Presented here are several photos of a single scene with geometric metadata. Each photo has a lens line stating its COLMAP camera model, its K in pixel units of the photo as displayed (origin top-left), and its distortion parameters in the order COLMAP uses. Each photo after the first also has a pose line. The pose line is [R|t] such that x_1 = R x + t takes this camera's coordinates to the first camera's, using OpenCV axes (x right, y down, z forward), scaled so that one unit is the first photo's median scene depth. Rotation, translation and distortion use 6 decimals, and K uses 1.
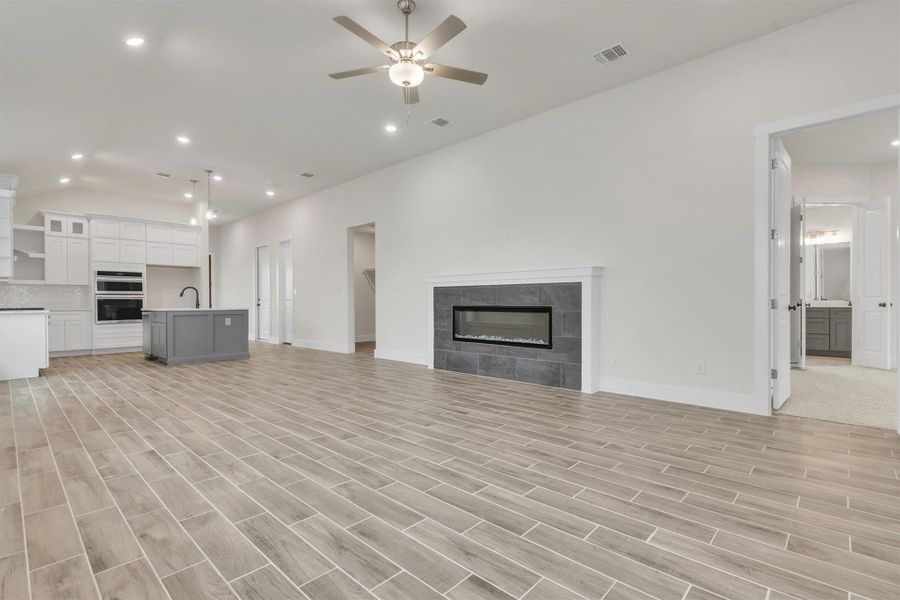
lens RADIAL K [[416.9, 0, 479.0], [0, 416.9, 303.7], [0, 0, 1]] dist [0.001642, 0.000106]
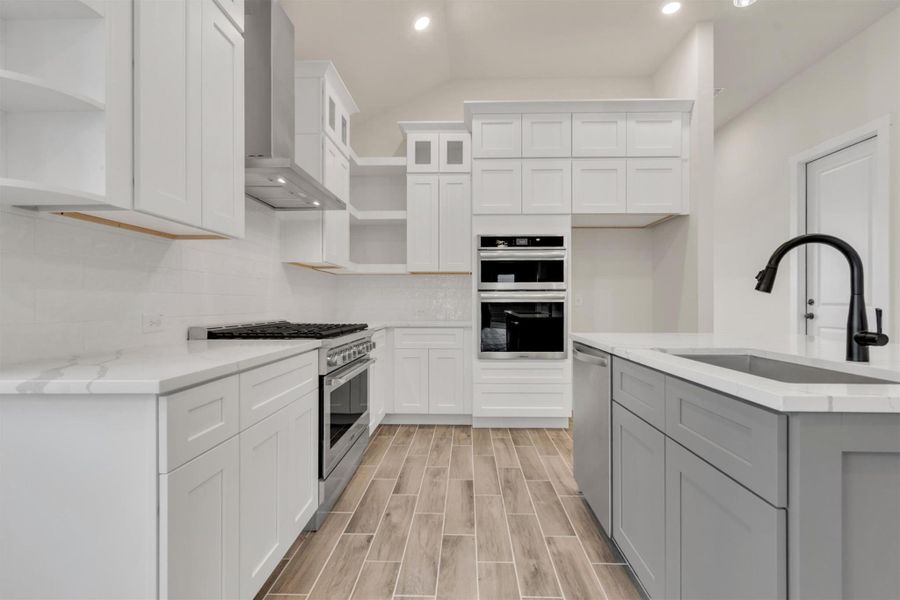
lens RADIAL K [[426.9, 0, 450.0], [0, 426.9, 300.0], [0, 0, 1]] dist [-0.000444, -0.000514]
pose [[0.623478, -0.000914, -0.781841, -0.768098], [-0.005580, 0.999969, -0.005618, -0.013042], [0.781821, 0.007866, 0.623453, 0.912821]]
